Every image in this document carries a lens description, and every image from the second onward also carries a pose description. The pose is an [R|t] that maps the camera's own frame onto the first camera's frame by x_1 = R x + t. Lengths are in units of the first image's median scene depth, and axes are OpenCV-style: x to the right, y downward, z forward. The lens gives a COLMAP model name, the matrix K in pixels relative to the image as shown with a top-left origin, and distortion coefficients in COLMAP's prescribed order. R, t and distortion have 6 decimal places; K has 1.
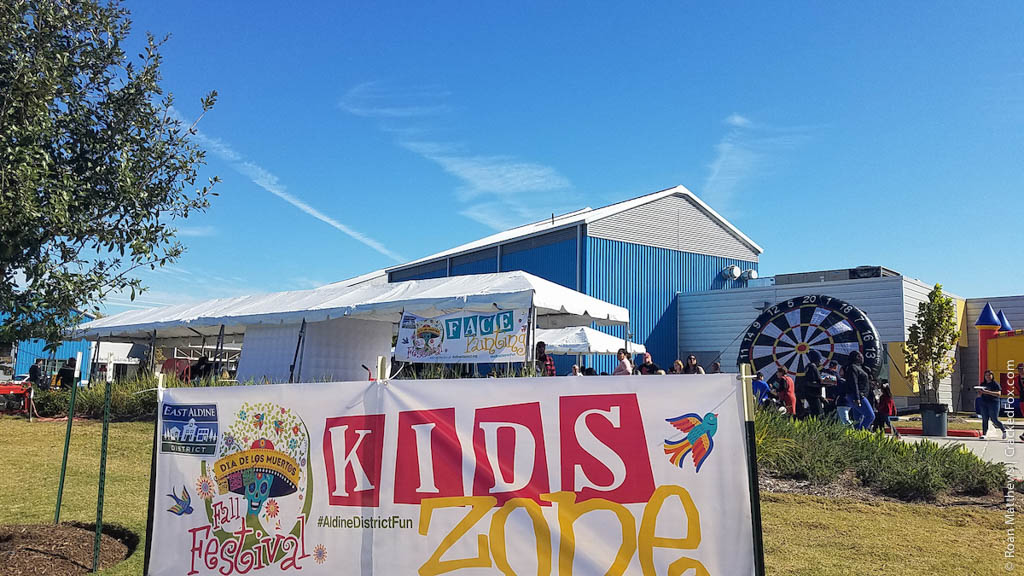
lens RADIAL K [[837.0, 0, 513.9], [0, 837.0, 303.6], [0, 0, 1]] dist [0.287688, -0.000930]
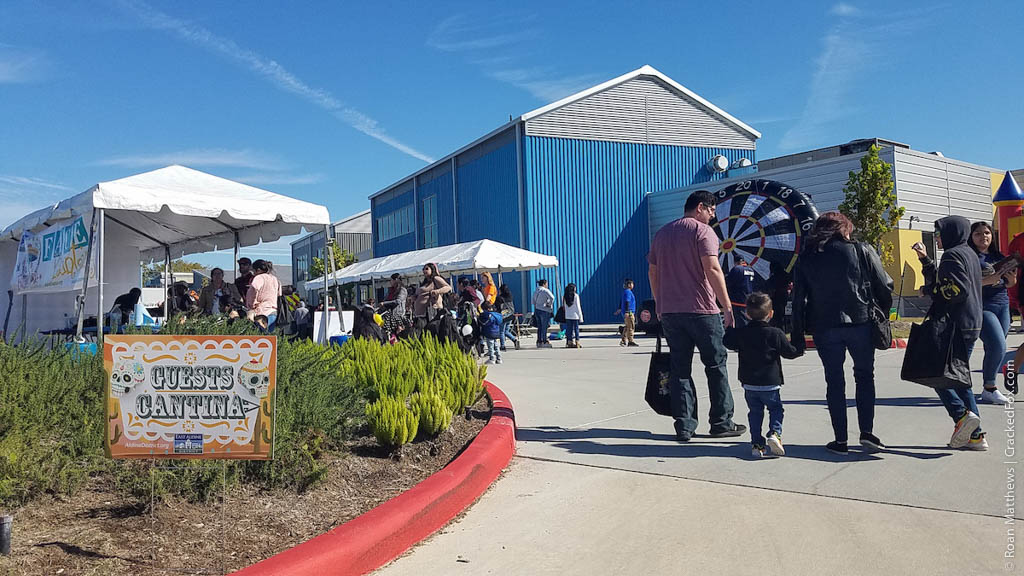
lens RADIAL K [[793.2, 0, 508.6], [0, 793.2, 291.3], [0, 0, 1]] dist [0.221370, -0.460113]
pose [[0.979187, -0.056776, -0.194855, 0.206678], [0.070987, 0.995242, 0.066738, 0.021826], [0.190139, -0.079181, 0.978559, 0.166583]]
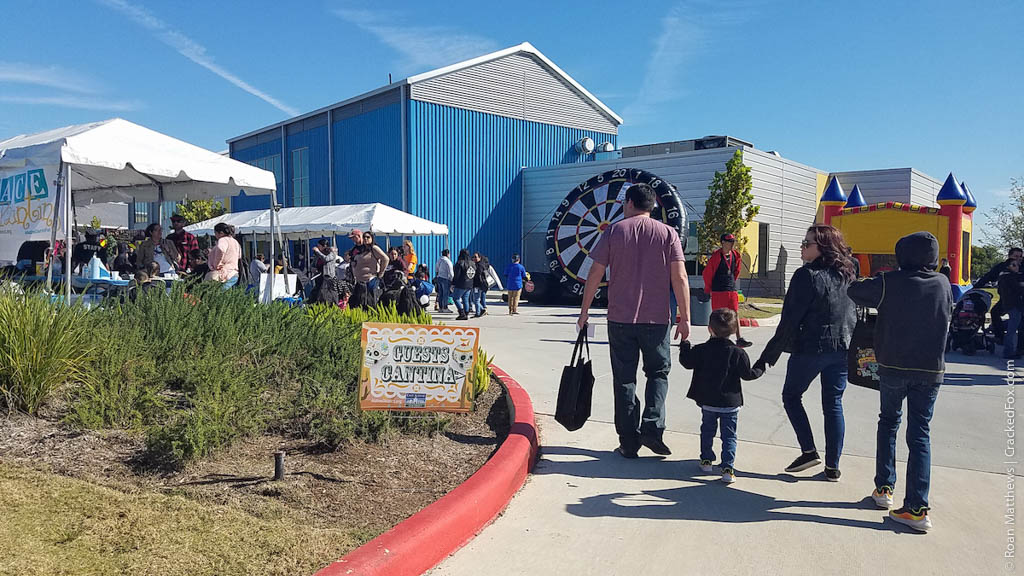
lens RADIAL K [[793.2, 0, 509.0], [0, 793.2, 314.5], [0, 0, 1]] dist [0.261904, -0.458275]
pose [[0.999839, 0.002254, 0.017784, 0.163530], [-0.005015, 0.987624, 0.156761, 0.008303], [-0.017211, -0.156825, 0.987476, 0.122150]]
